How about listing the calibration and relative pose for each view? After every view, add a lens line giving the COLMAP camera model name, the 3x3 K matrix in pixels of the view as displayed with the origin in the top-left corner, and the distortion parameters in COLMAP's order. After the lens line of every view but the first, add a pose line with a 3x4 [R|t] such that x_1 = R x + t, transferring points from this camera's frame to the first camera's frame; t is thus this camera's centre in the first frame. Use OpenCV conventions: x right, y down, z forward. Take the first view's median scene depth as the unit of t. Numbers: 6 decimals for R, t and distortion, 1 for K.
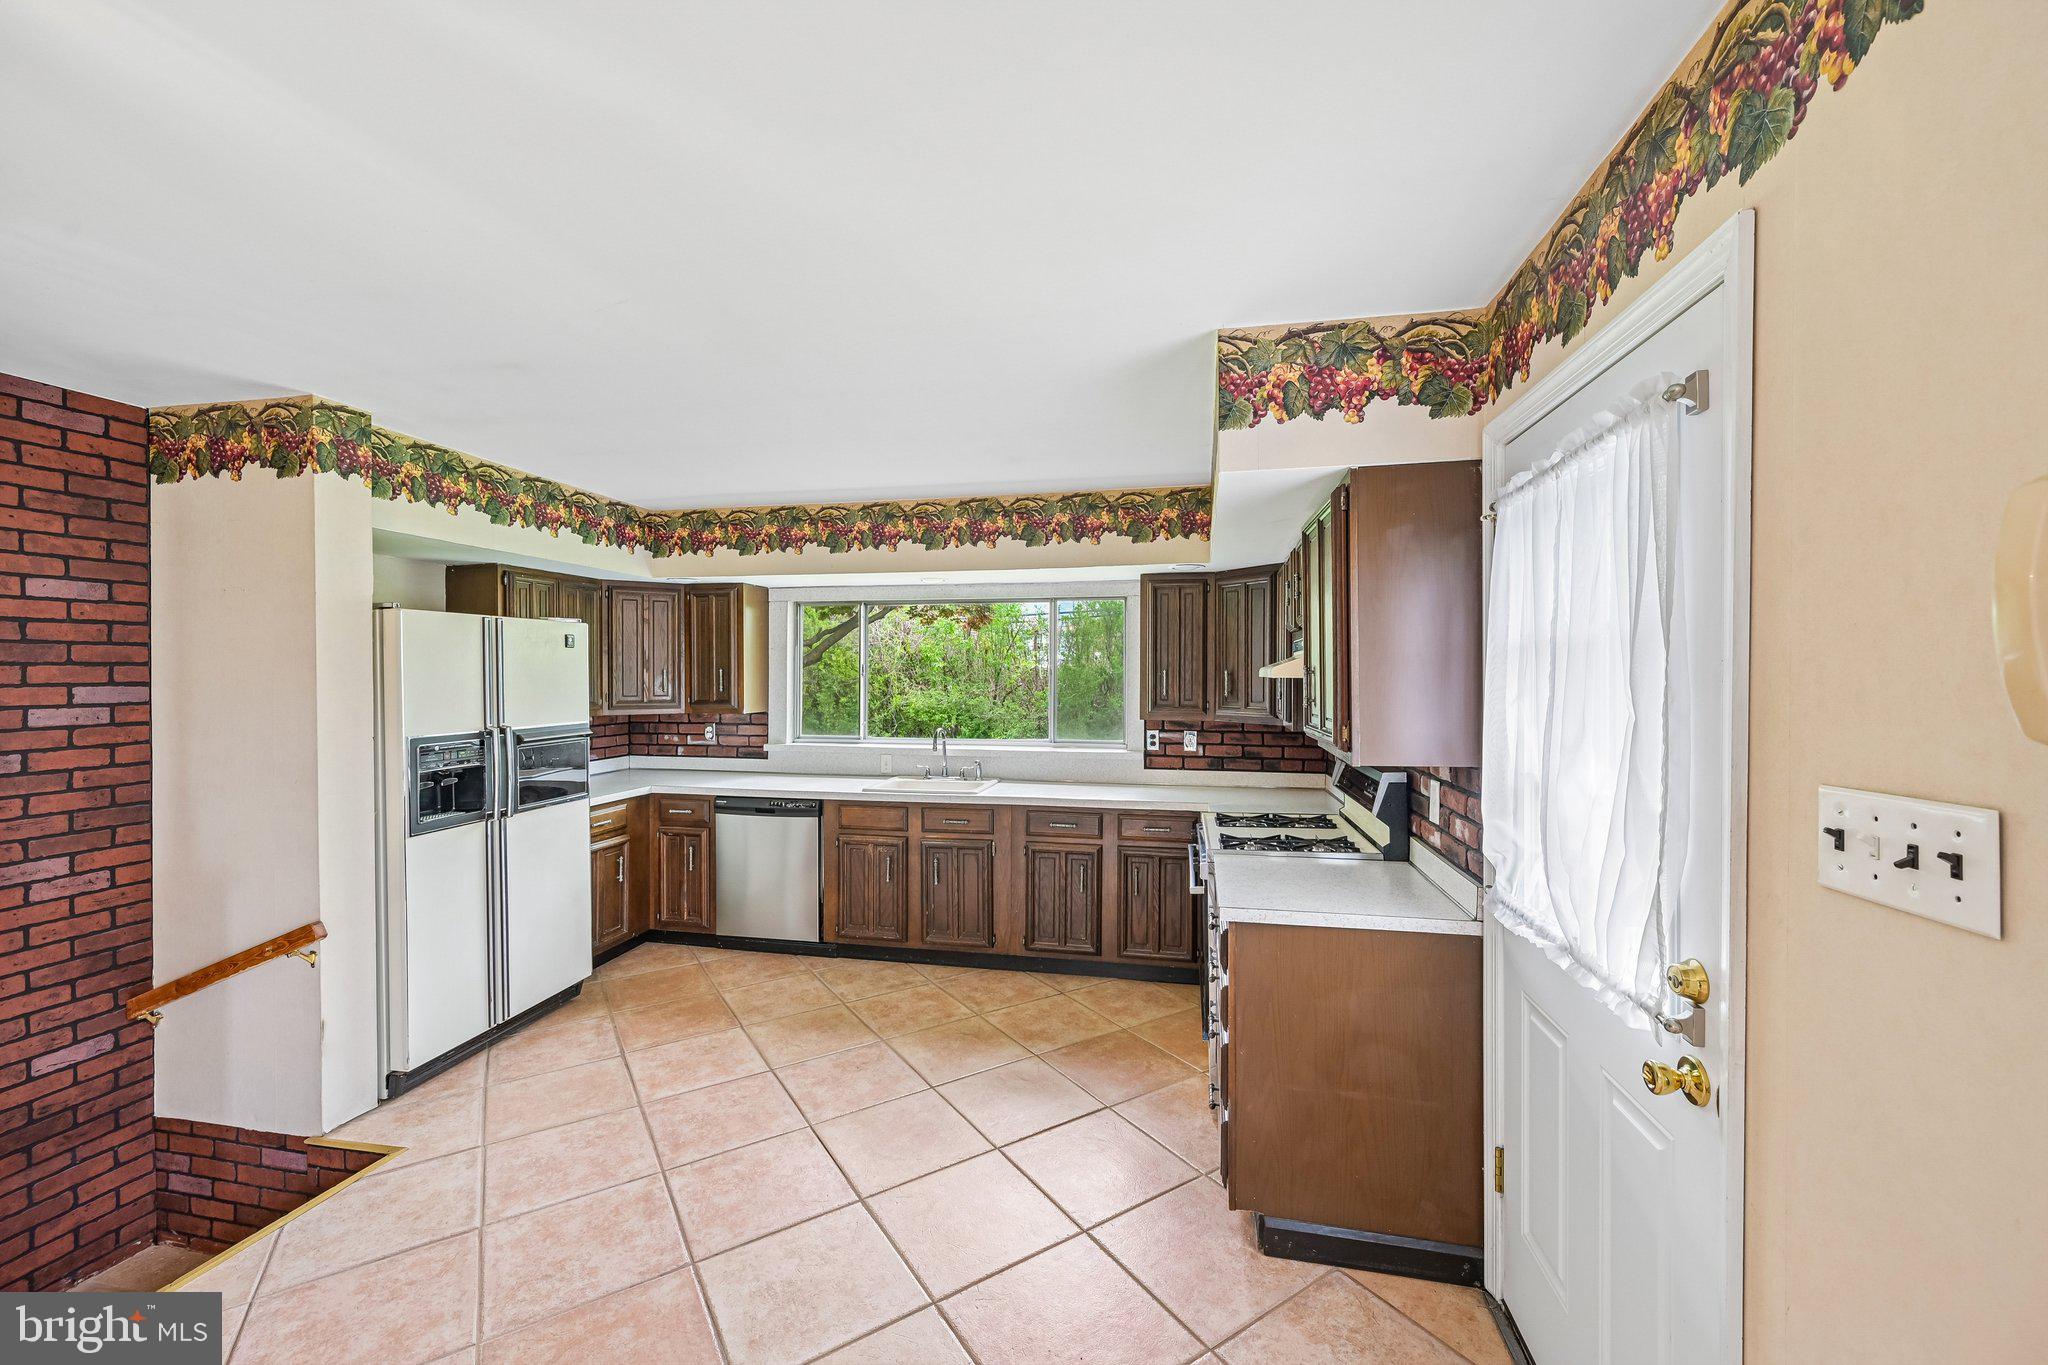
lens RADIAL K [[813.6, 0, 1018.8], [0, 813.6, 683.8], [0, 0, 1]] dist [0.004249, 0.000532]
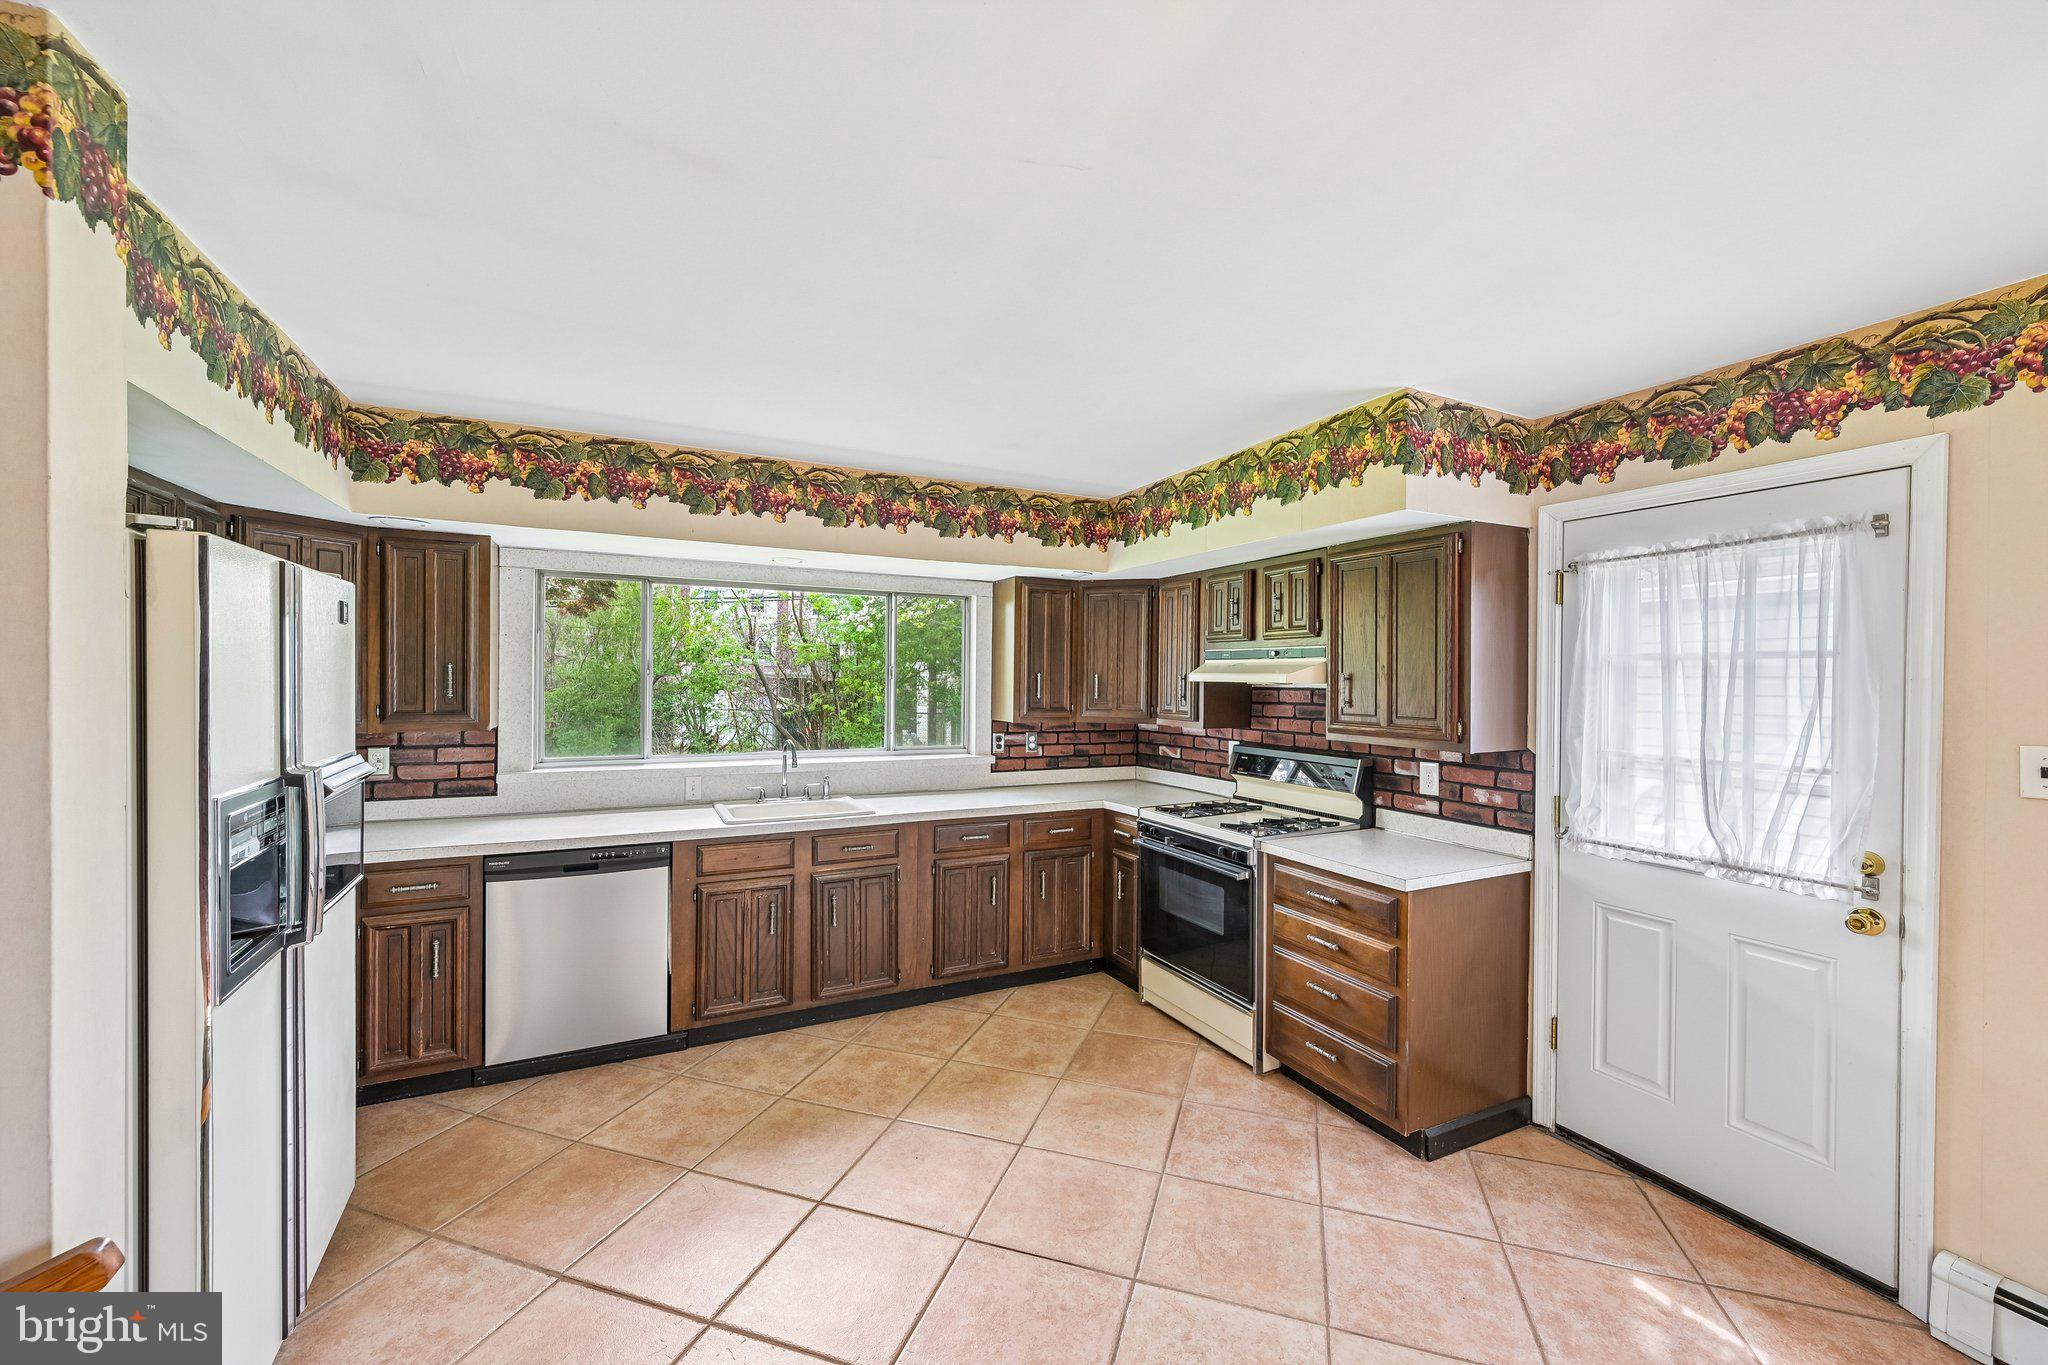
lens RADIAL K [[813.6, 0, 1037.5], [0, 813.6, 683.9], [0, 0, 1]] dist [0.004249, 0.000532]
pose [[0.777440, 0.002024, 0.628954, -0.472051], [-0.003196, 0.999995, 0.000733, -0.004335], [-0.628950, -0.002580, 0.777442, 0.219429]]
